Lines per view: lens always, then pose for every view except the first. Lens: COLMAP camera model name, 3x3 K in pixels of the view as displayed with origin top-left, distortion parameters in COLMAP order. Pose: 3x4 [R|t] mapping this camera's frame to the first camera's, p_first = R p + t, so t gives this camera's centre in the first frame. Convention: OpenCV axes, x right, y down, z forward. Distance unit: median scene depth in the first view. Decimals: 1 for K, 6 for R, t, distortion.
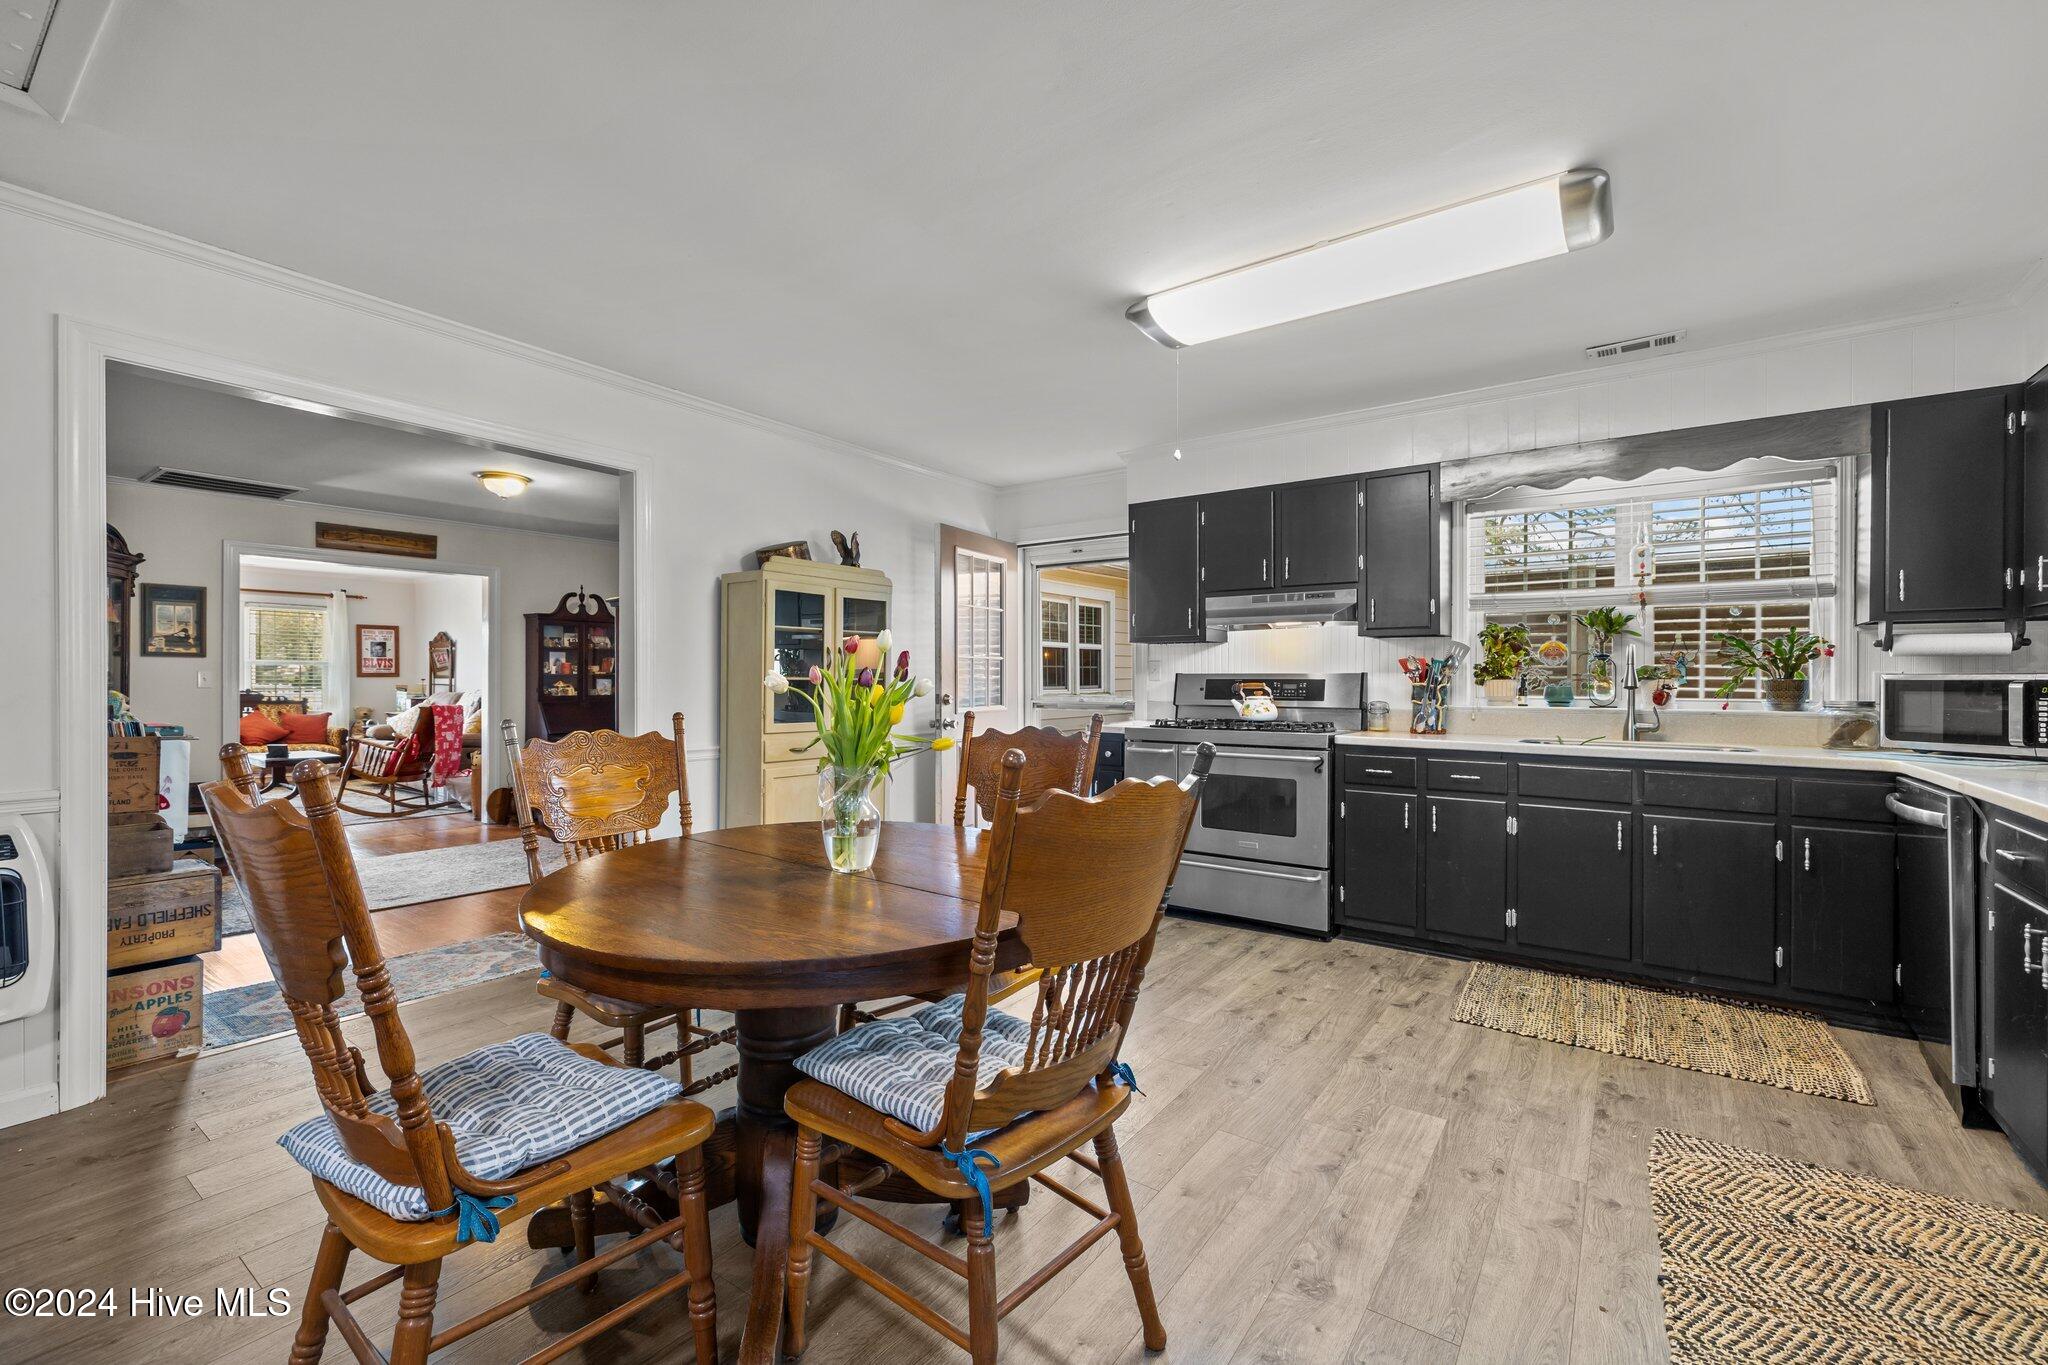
lens RADIAL K [[862.0, 0, 1022.9], [0, 862.0, 682.4], [0, 0, 1]] dist [-0.000426, -0.000119]
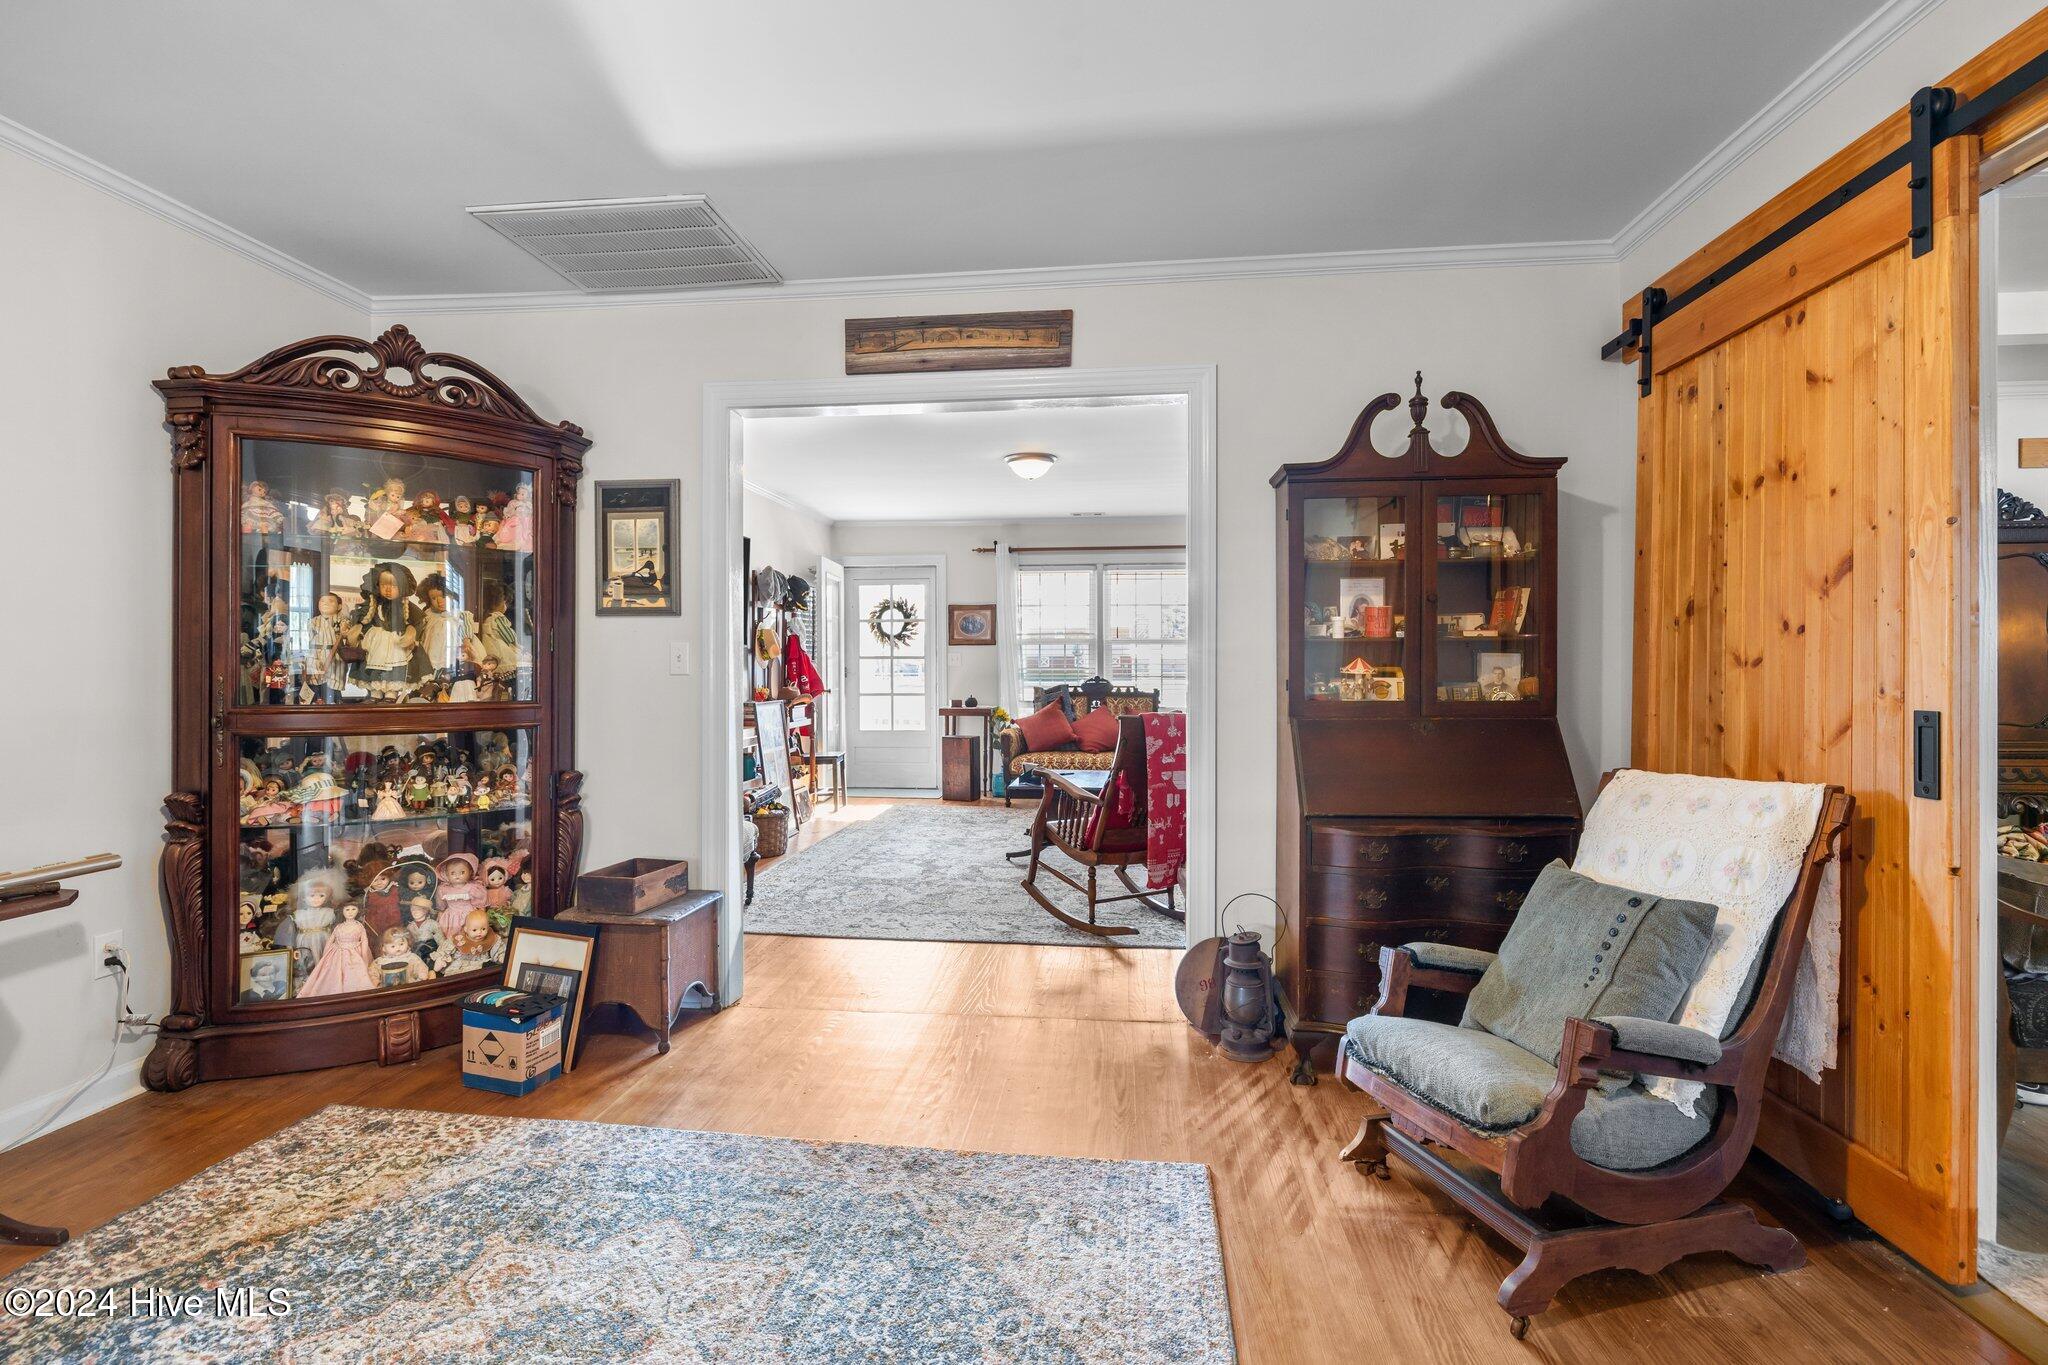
lens RADIAL K [[946.0, 0, 1023.4], [0, 946.0, 675.0], [0, 0, 1]] dist [-0.002224, -0.000060]
pose [[0.491973, 0.003726, -0.870603, -0.271614], [0.000597, 0.999989, 0.004618, 0.003080], [0.870610, -0.002792, 0.491965, 0.695642]]
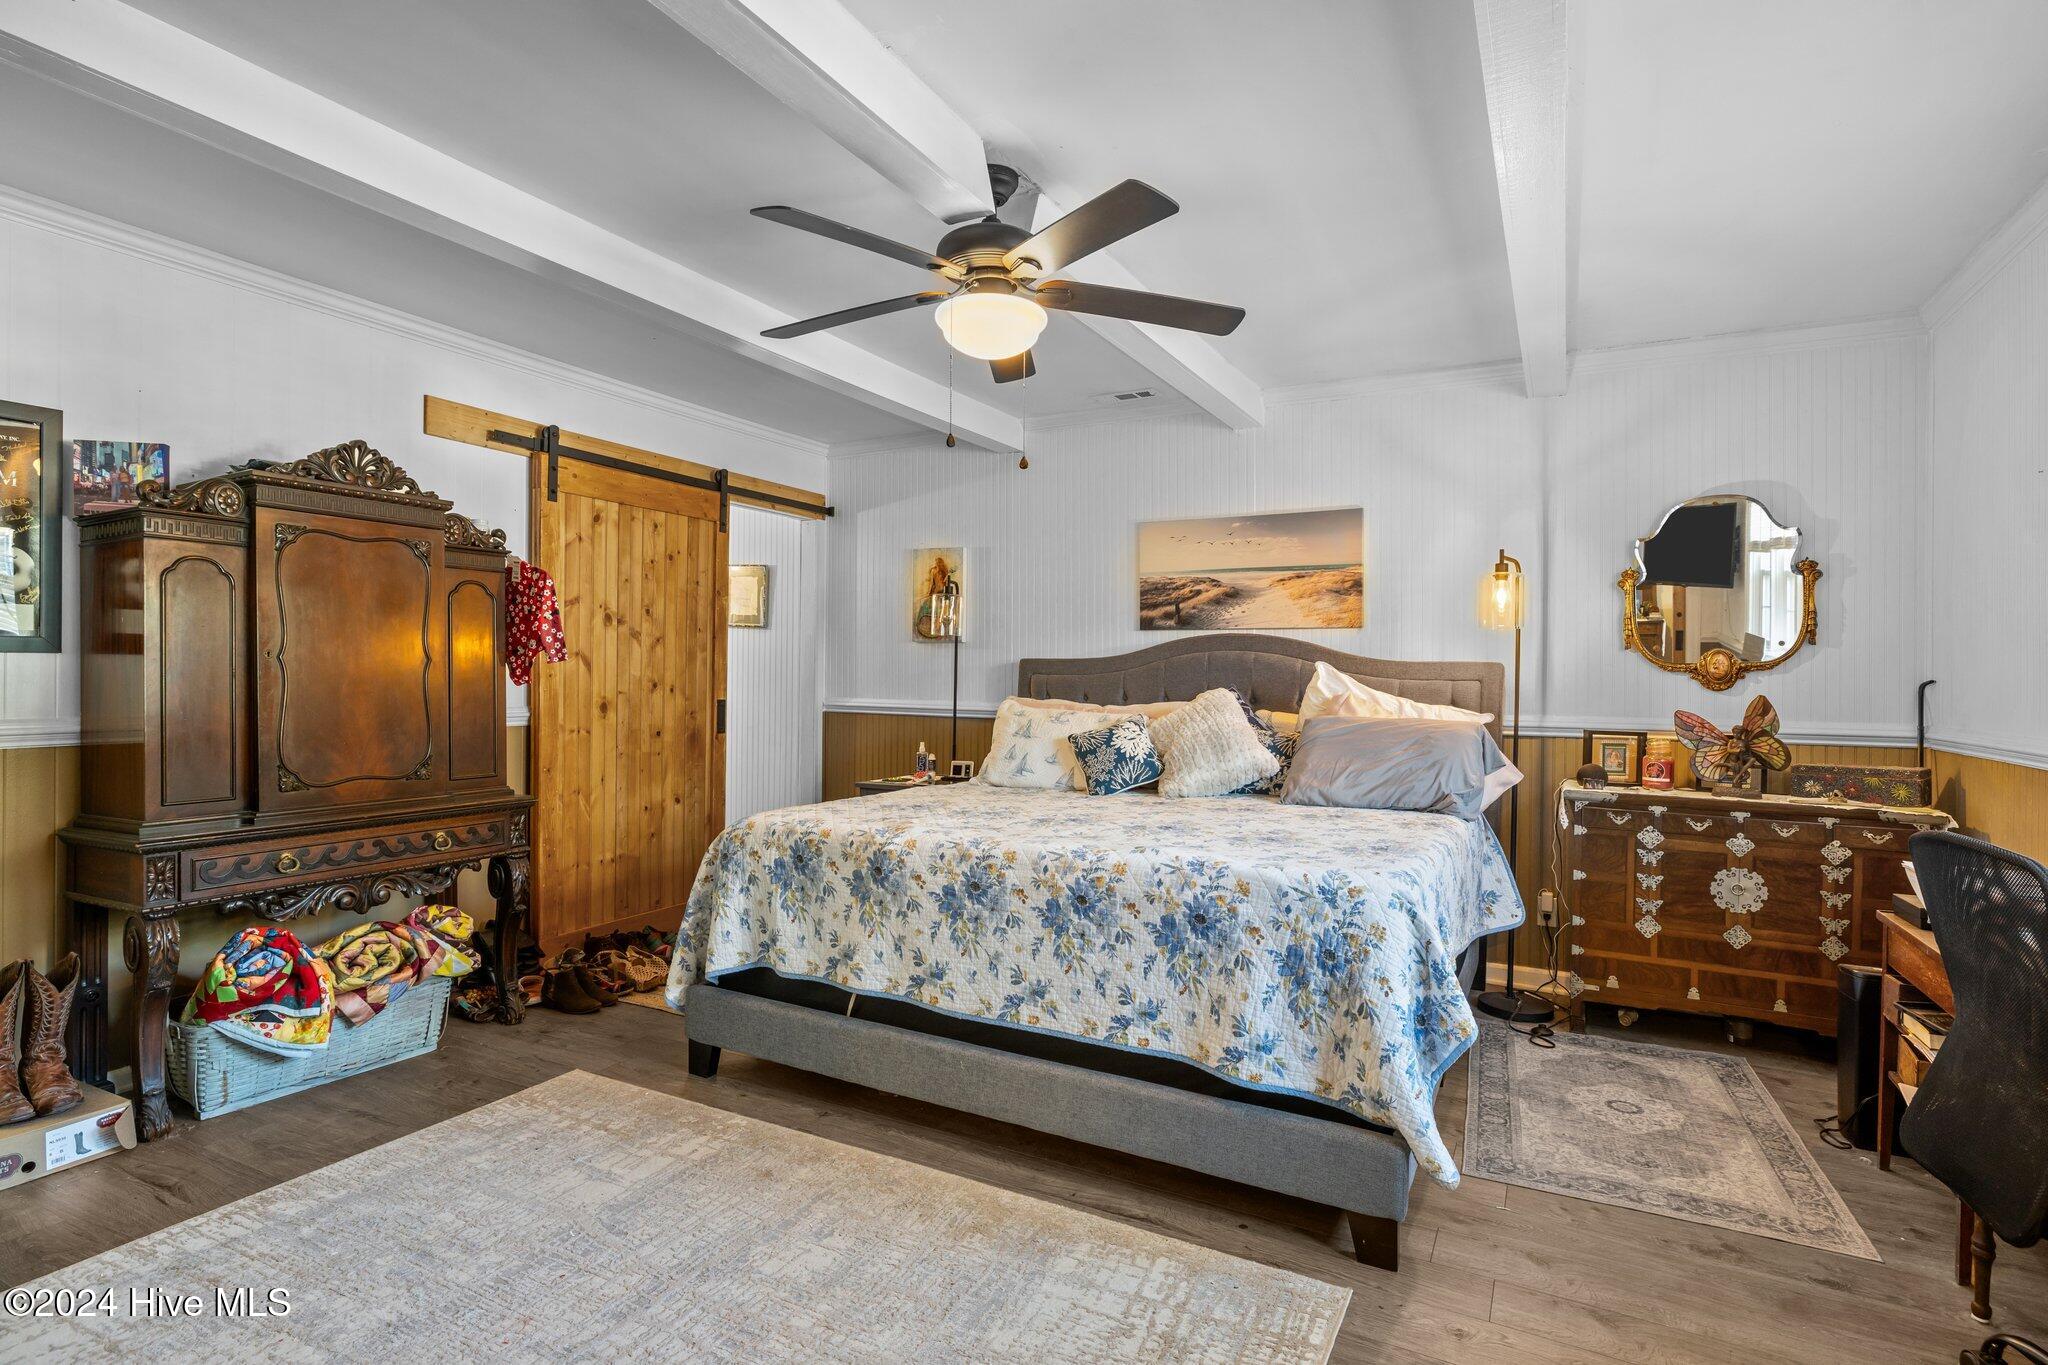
lens RADIAL K [[1023.5, 0, 1021.9], [0, 1023.5, 688.0], [0, 0, 1]] dist [0.000067, 0.000006]
pose [[0.992045, 0.004321, 0.125810, -0.261317], [-0.004663, 0.999986, 0.002426, -0.001898], [-0.125797, -0.002994, 0.992051, 0.915096]]
